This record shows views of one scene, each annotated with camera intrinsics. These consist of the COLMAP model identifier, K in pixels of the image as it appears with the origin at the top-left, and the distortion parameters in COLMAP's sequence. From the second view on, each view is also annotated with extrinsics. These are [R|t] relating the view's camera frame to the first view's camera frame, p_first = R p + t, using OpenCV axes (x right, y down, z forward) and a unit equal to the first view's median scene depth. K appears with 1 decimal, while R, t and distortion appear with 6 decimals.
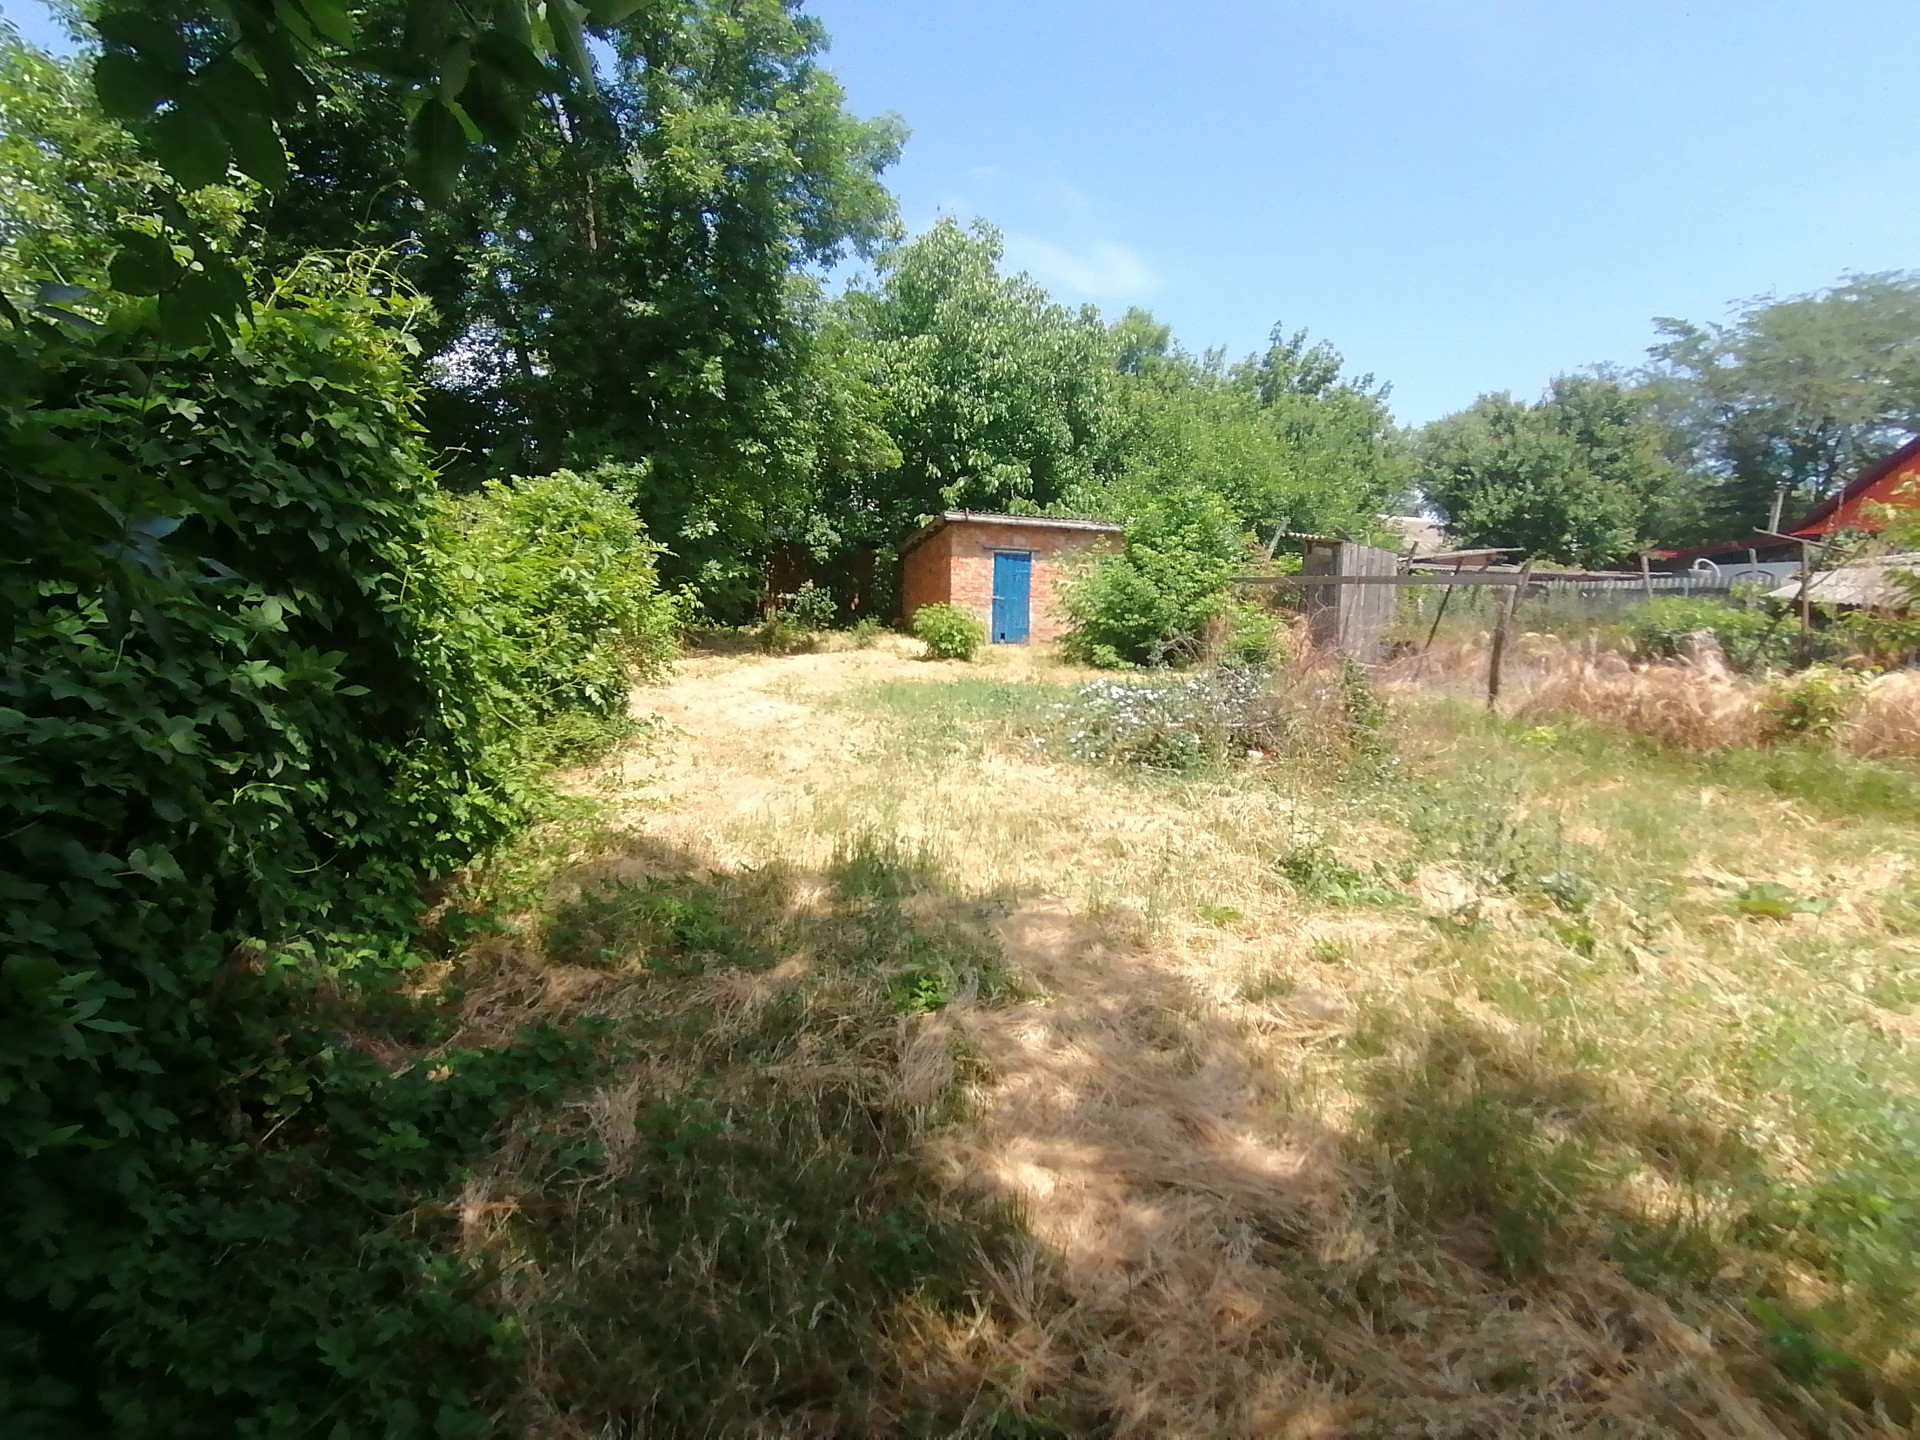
lens RADIAL K [[951.6, 0, 960.0], [0, 951.6, 720.0], [0, 0, 1]] dist [0.011997, -0.000268]
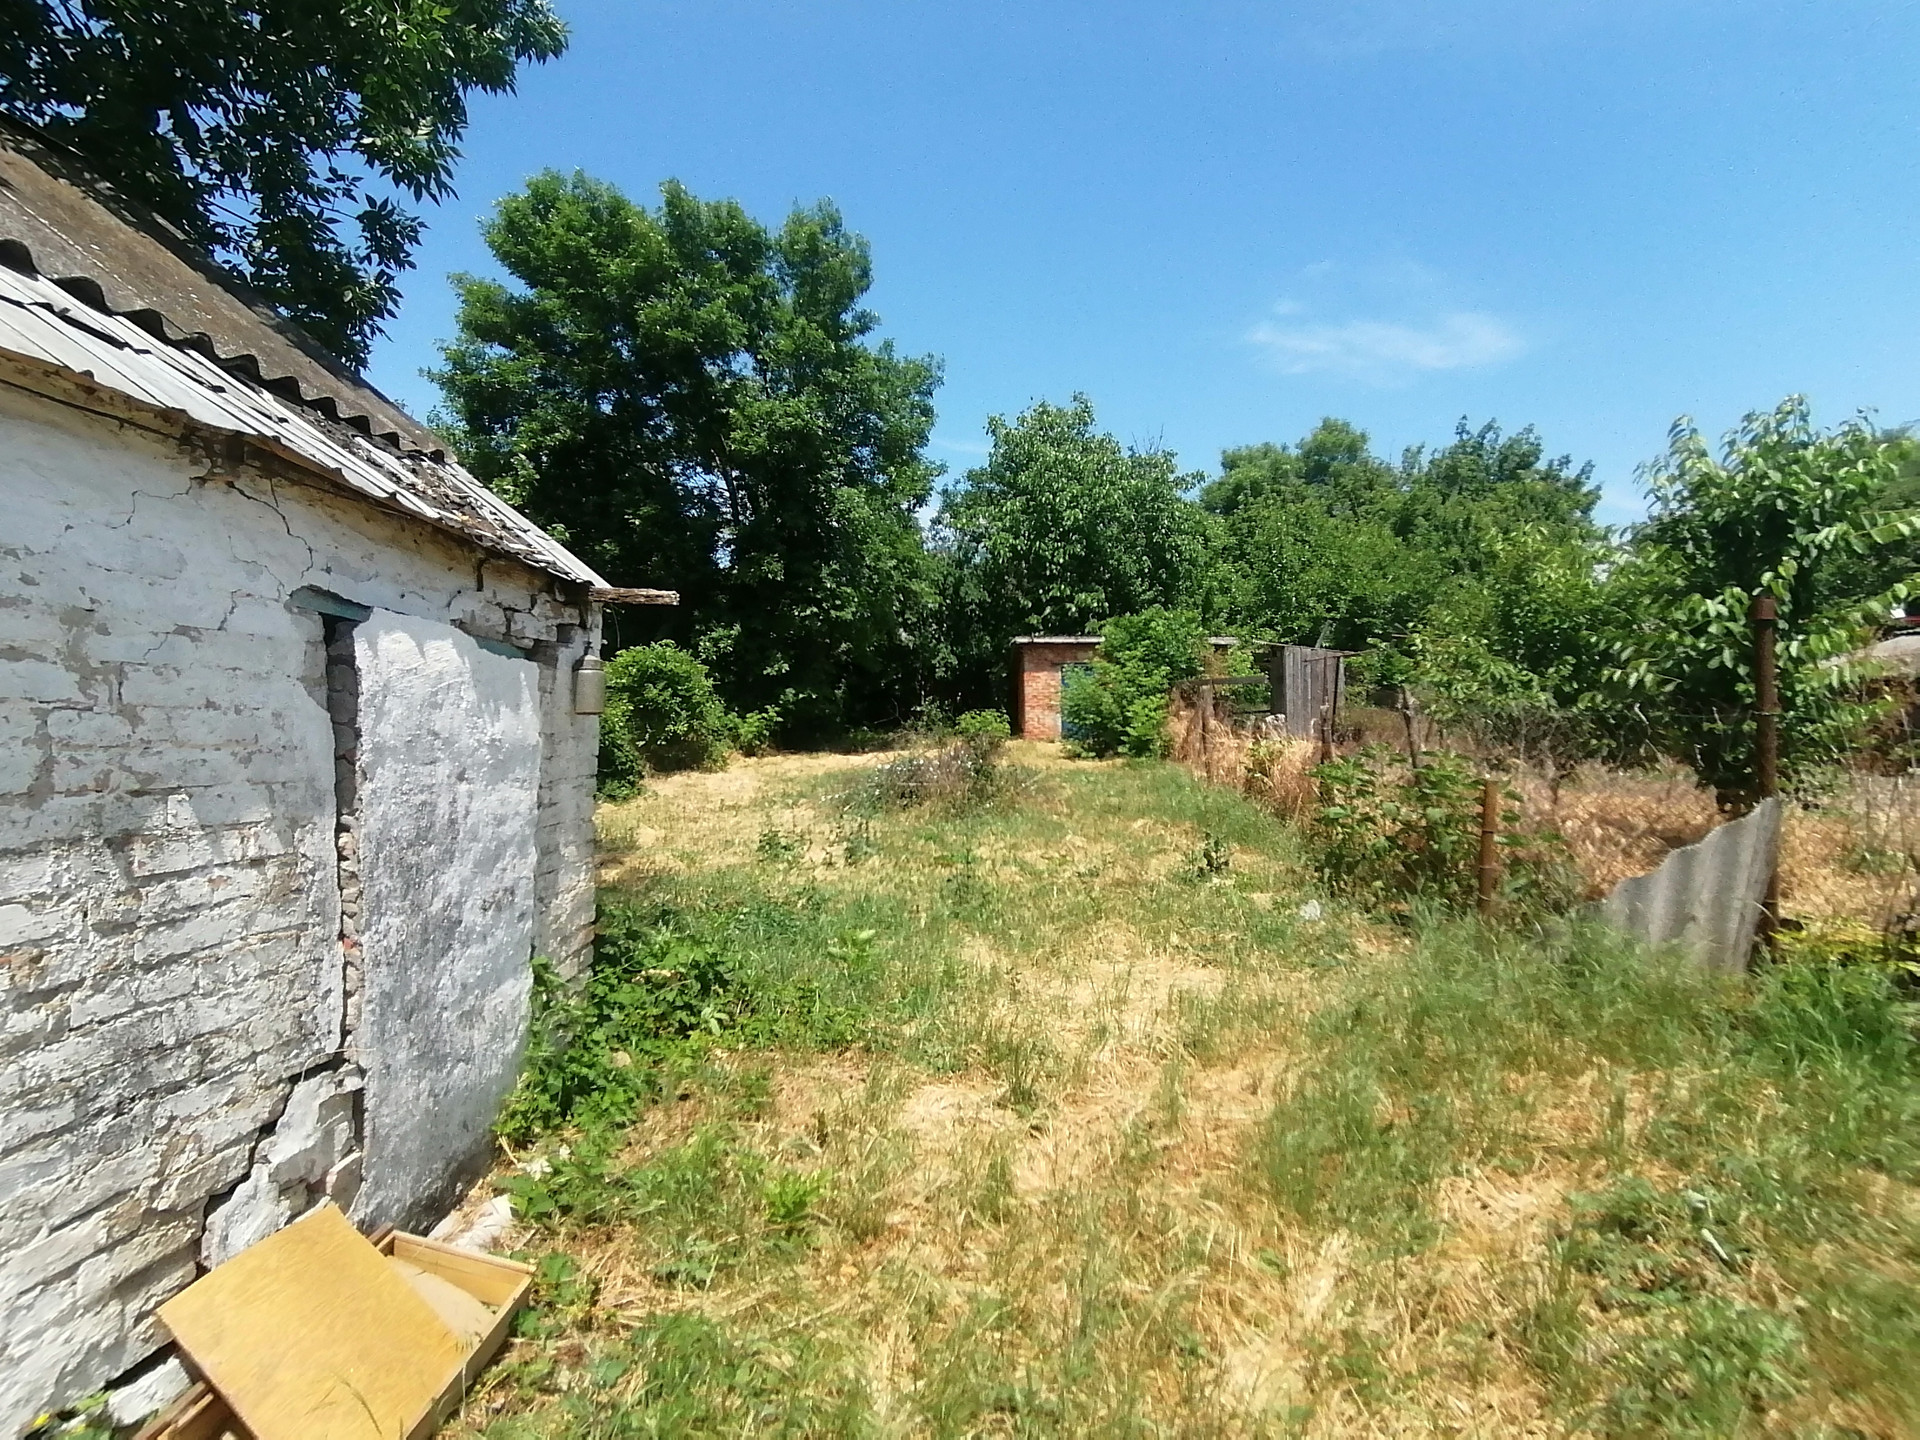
lens RADIAL K [[951.6, 0, 960.0], [0, 951.6, 720.0], [0, 0, 1]] dist [0.011997, -0.000268]
pose [[0.938136, -0.033177, -0.344674, 0.312754], [-0.004813, 0.994054, -0.108783, 0.023091], [0.346234, 0.103713, 0.932398, -0.160006]]
